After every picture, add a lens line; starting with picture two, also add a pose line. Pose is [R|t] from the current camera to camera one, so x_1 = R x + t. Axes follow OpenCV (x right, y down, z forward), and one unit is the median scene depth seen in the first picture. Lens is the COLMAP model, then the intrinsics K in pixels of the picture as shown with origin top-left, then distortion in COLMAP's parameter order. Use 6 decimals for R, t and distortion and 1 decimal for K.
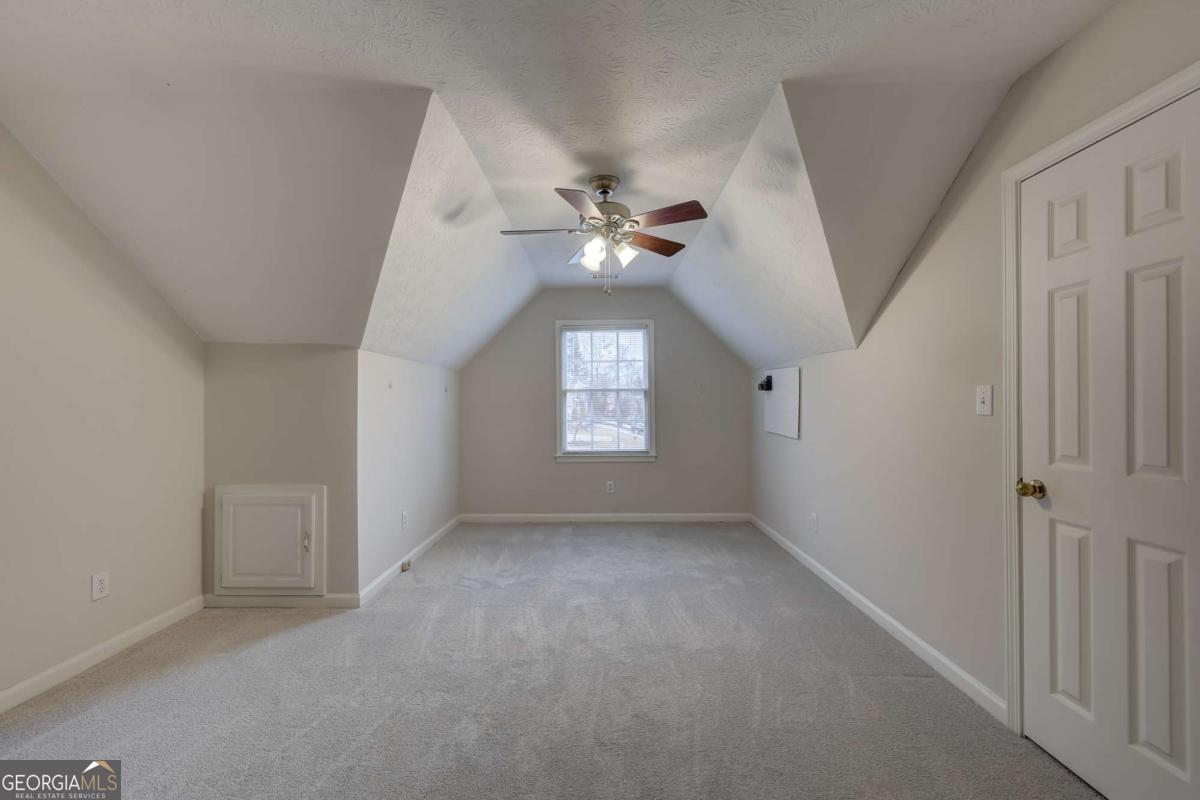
lens RADIAL K [[483.1, 0, 600.0], [0, 483.1, 400.0], [0, 0, 1]] dist [0.000006, 0.000024]
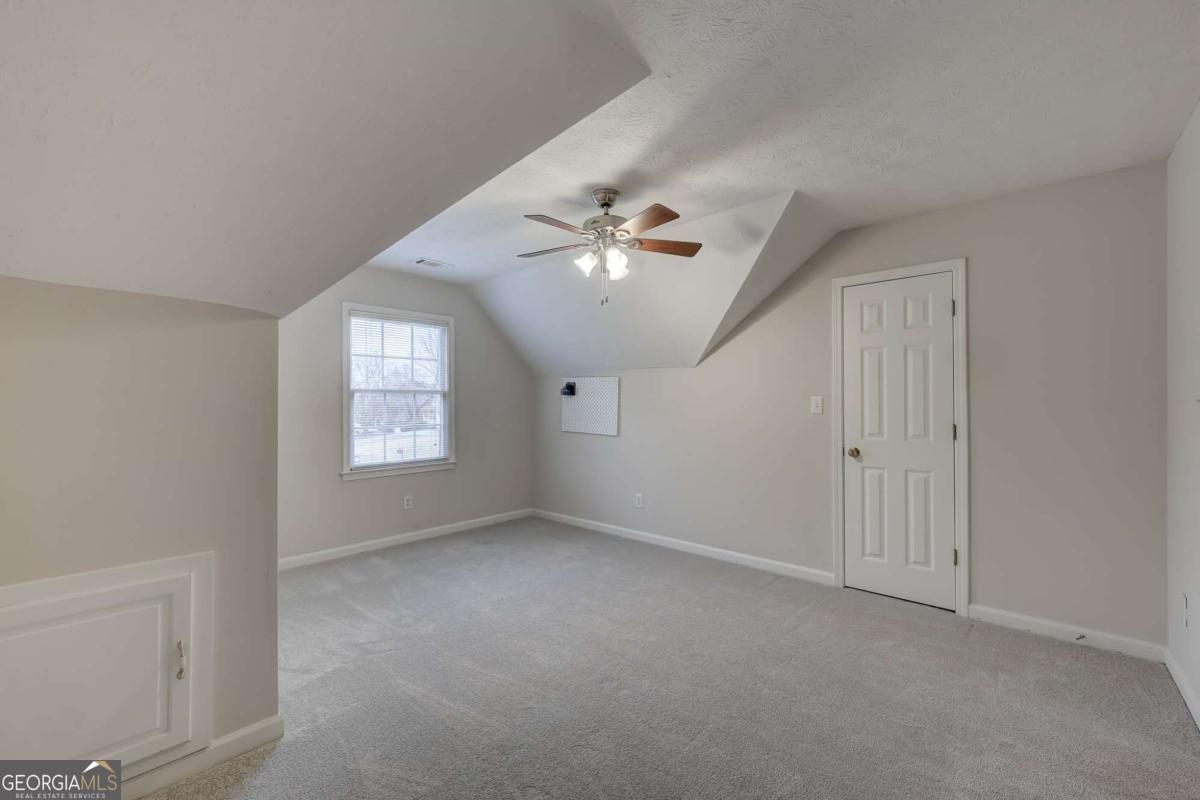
lens RADIAL K [[483.1, 0, 600.0], [0, 483.1, 400.0], [0, 0, 1]] dist [0.000006, 0.000024]
pose [[0.672505, 0.008664, 0.740042, -0.495549], [-0.005244, 0.999962, -0.006942, -0.000790], [-0.740074, 0.000788, 0.672525, 0.199360]]
